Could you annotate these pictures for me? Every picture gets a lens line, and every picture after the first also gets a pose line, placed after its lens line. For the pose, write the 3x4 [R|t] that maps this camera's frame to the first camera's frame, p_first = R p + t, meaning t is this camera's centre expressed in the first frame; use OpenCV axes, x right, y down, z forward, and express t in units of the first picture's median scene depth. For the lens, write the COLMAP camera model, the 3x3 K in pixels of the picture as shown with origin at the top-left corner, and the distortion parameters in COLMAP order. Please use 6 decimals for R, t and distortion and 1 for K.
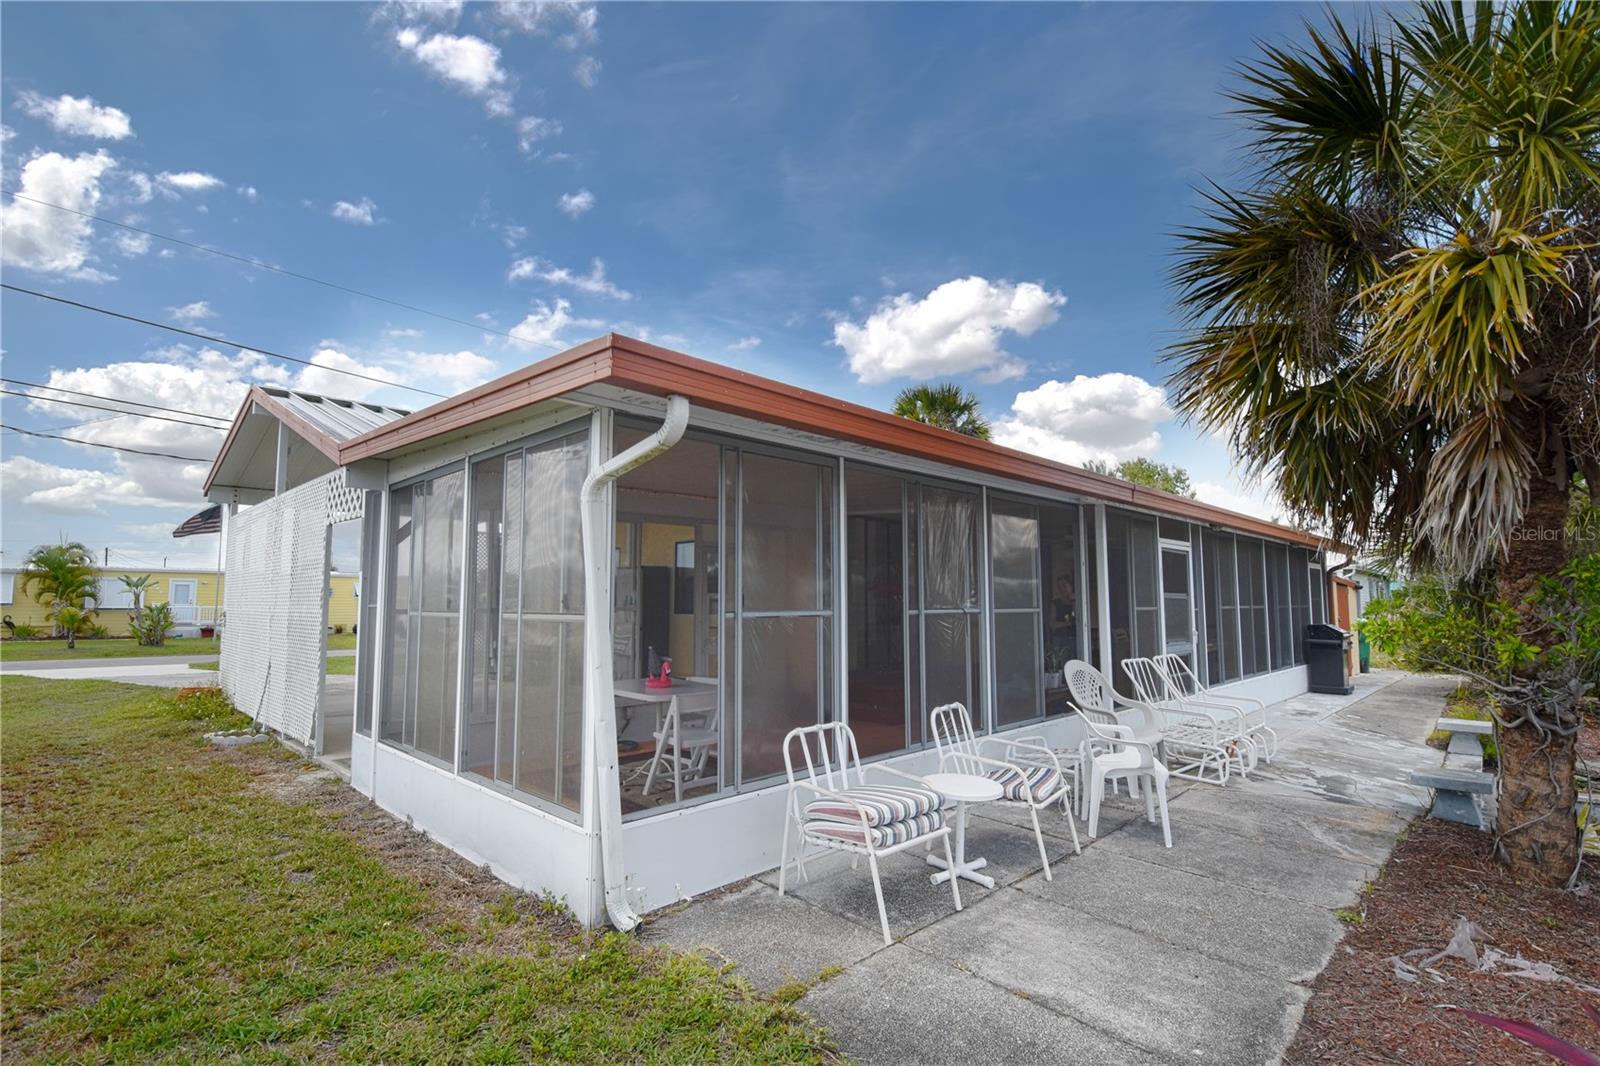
lens RADIAL K [[761.2, 0, 803.1], [0, 761.2, 534.0], [0, 0, 1]] dist [-0.023758, -0.000903]
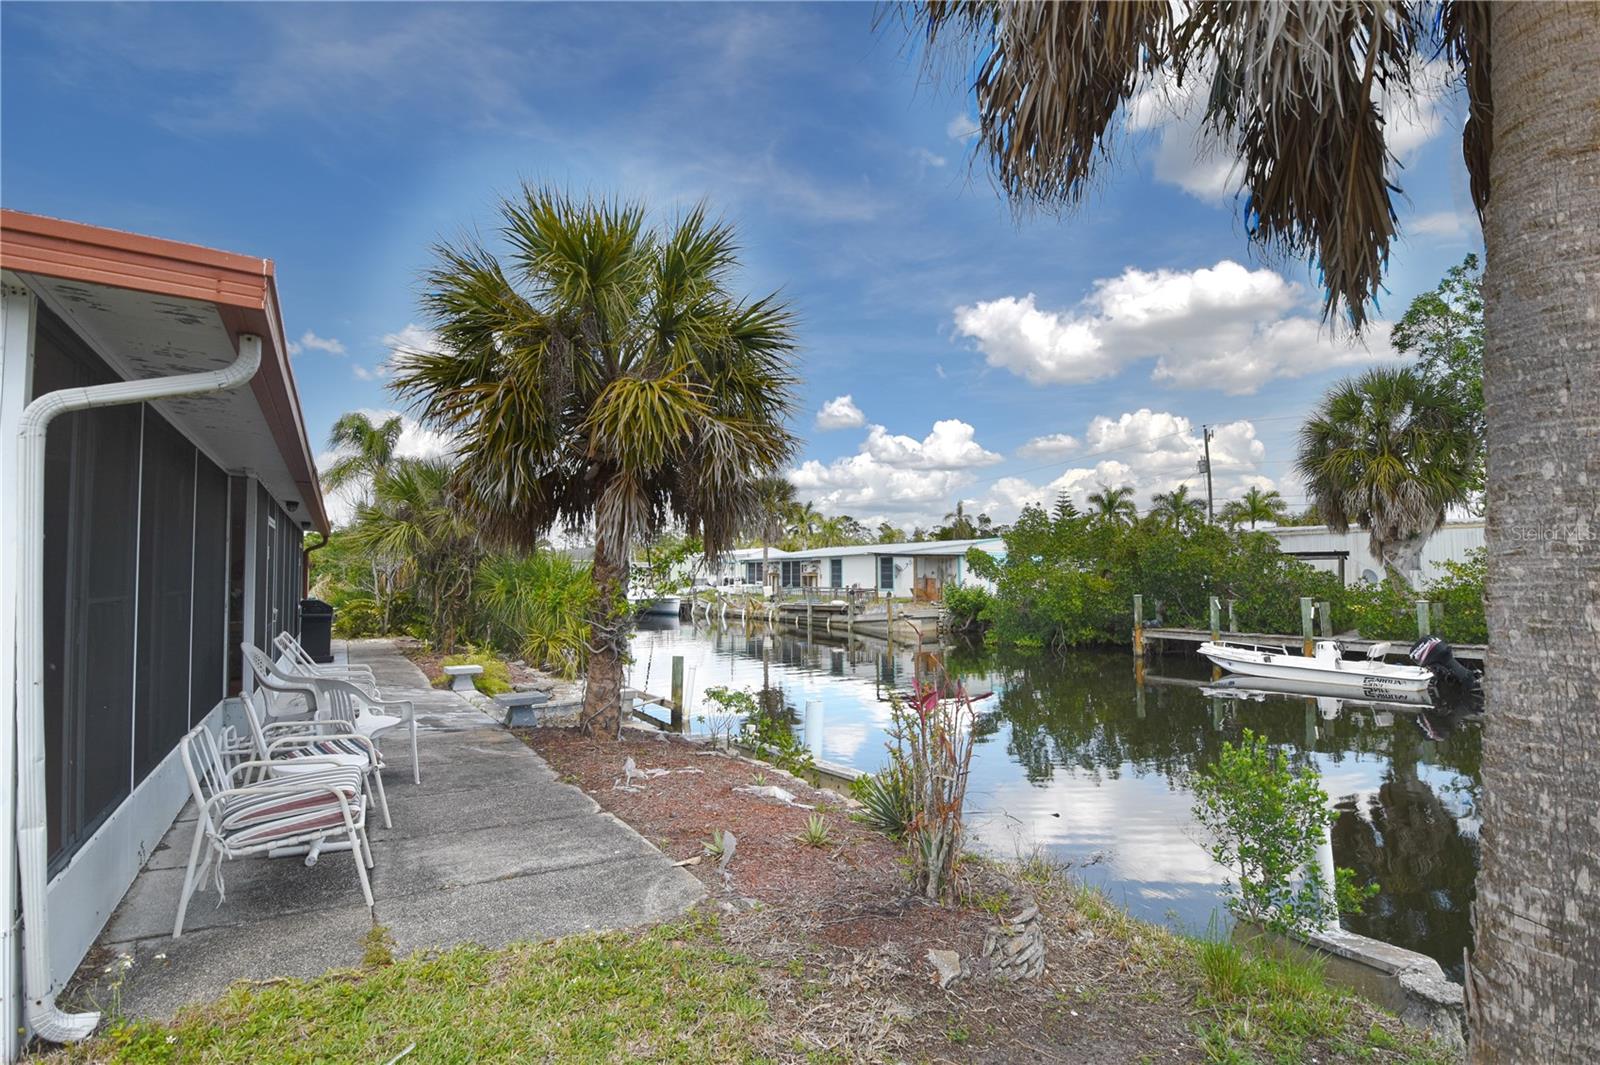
lens RADIAL K [[761.2, 0, 807.4], [0, 761.2, 535.7], [0, 0, 1]] dist [-0.023758, -0.000903]
pose [[0.238124, 0.042557, 0.970302, -0.760206], [-0.073521, 0.996963, -0.025684, 0.004161], [-0.968448, -0.065221, 0.240530, 0.172782]]
